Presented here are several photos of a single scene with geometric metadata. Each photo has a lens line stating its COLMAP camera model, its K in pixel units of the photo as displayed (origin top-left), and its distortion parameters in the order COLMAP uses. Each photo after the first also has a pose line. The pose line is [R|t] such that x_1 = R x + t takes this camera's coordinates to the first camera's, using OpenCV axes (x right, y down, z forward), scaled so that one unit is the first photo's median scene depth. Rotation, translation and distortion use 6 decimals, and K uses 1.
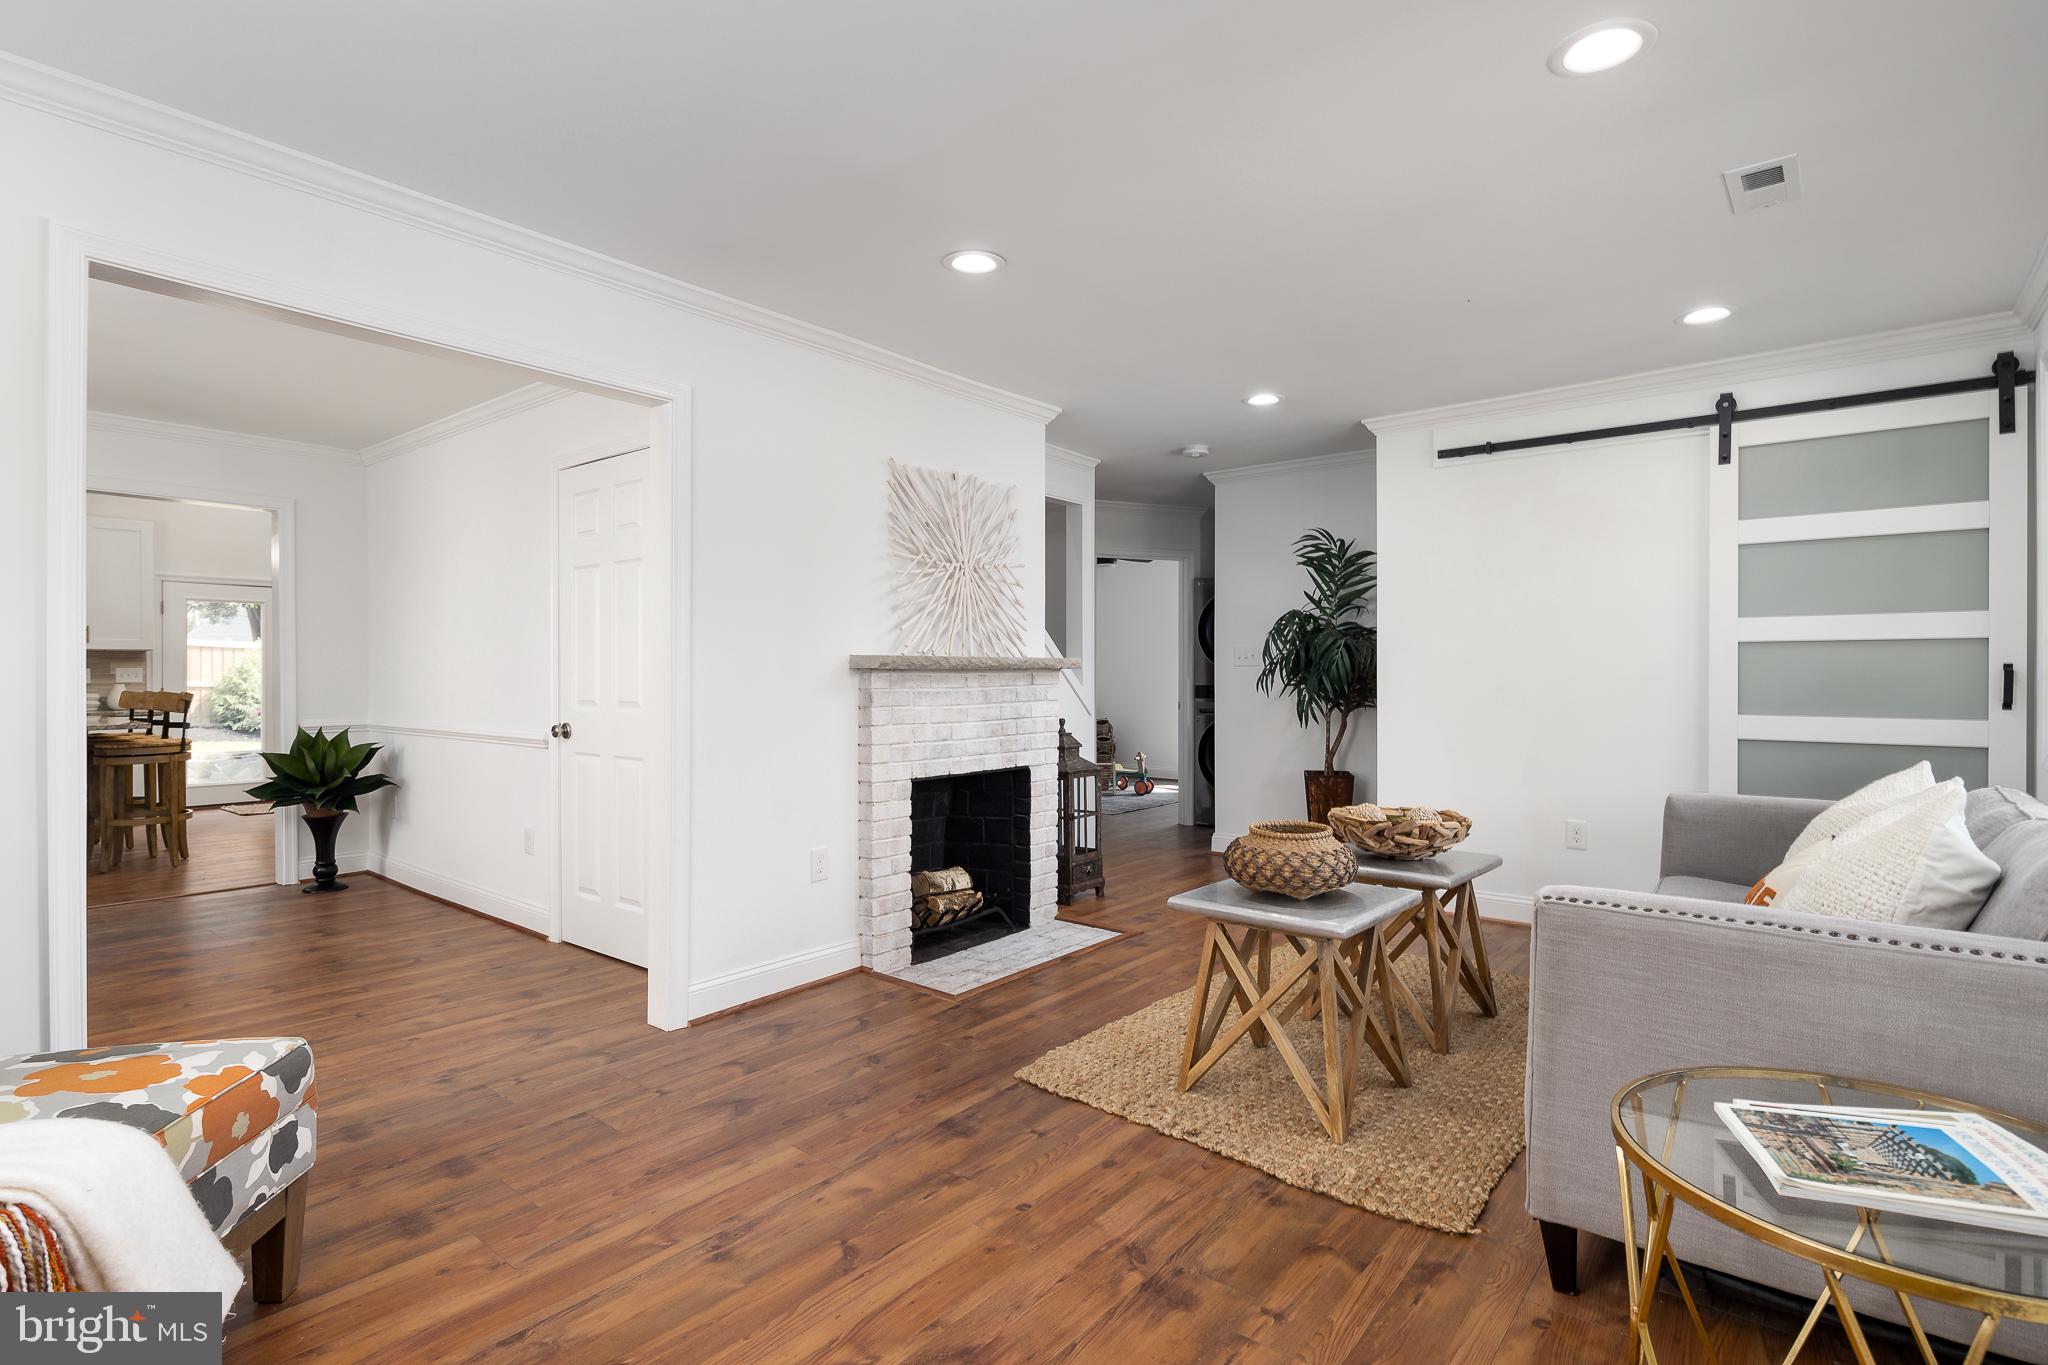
lens RADIAL K [[1000.8, 0, 1024.3], [0, 1000.8, 702.5], [0, 0, 1]] dist [0.006367, -0.004007]
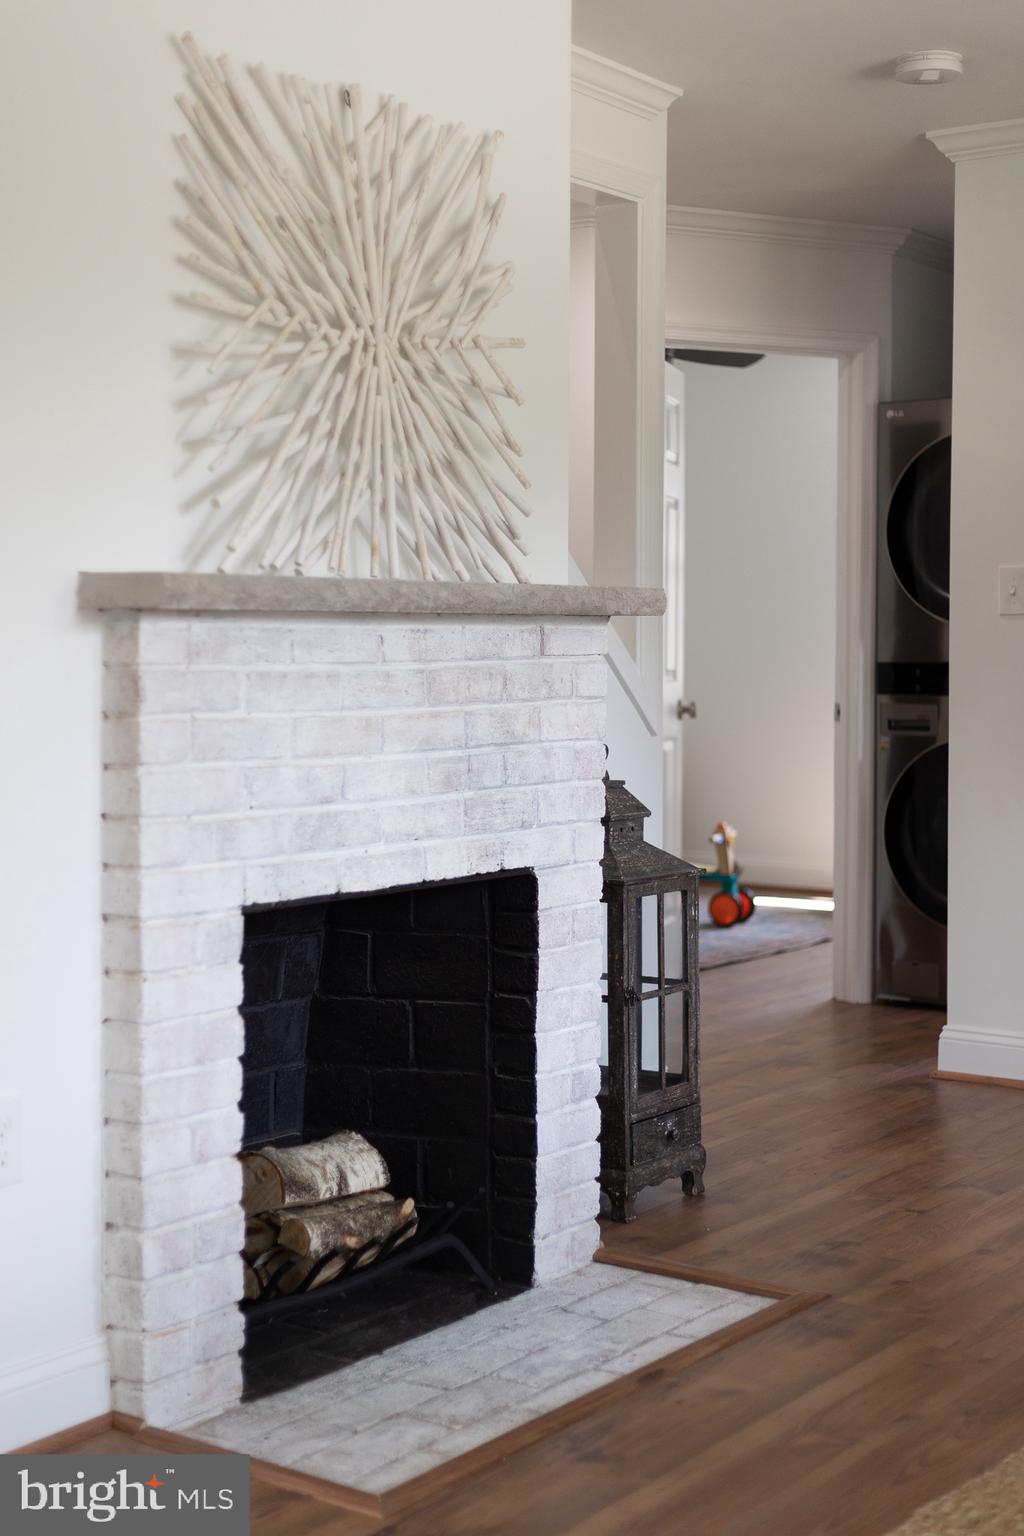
lens RADIAL K [[2245.7, 0, 511.6], [0, 2245.7, 759.6], [0, 0, 1]] dist [0.002699, 0.000000]
pose [[0.998106, 0.001138, 0.061505, -0.060018], [-0.002620, 0.999708, 0.024007, 0.001329], [-0.061460, -0.024122, 0.997818, 0.150757]]
